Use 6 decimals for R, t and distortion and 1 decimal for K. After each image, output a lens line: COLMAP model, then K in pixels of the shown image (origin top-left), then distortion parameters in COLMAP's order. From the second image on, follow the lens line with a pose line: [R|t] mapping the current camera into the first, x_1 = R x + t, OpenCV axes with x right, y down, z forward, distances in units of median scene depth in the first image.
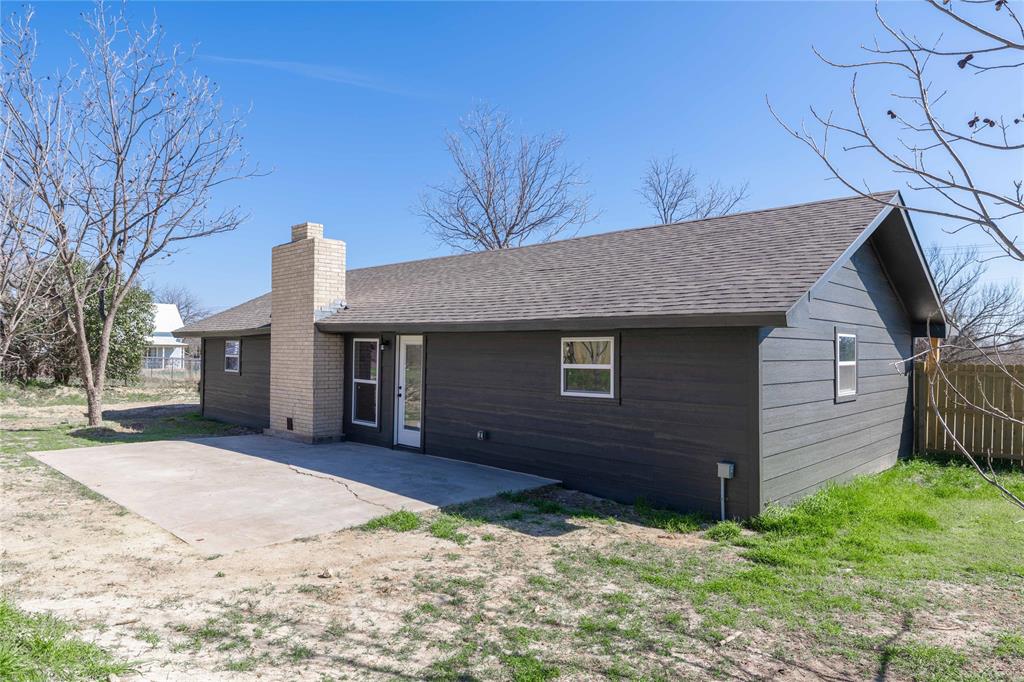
lens RADIAL K [[665.3, 0, 512.0], [0, 665.3, 341.0], [0, 0, 1]] dist [0.006207, -0.004015]
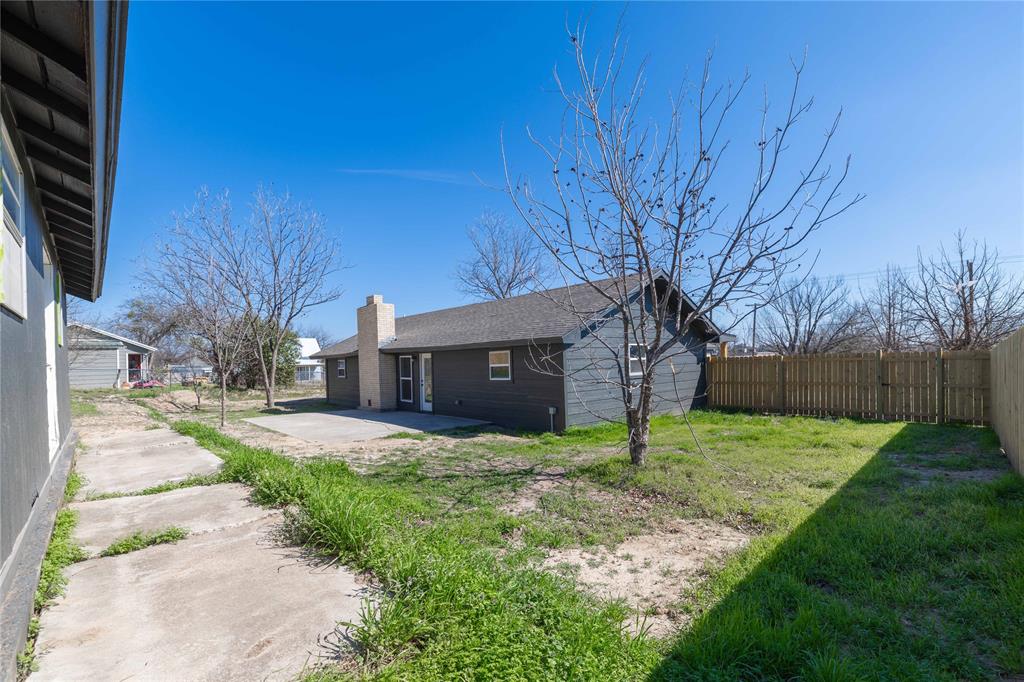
lens RADIAL K [[466.5, 0, 506.8], [0, 466.5, 367.1], [0, 0, 1]] dist [0.000277, 0.000129]
pose [[0.995779, -0.037004, -0.083999, 0.178582], [0.039255, 0.998909, 0.025309, 0.006007], [0.082971, -0.028499, 0.996144, -0.297095]]
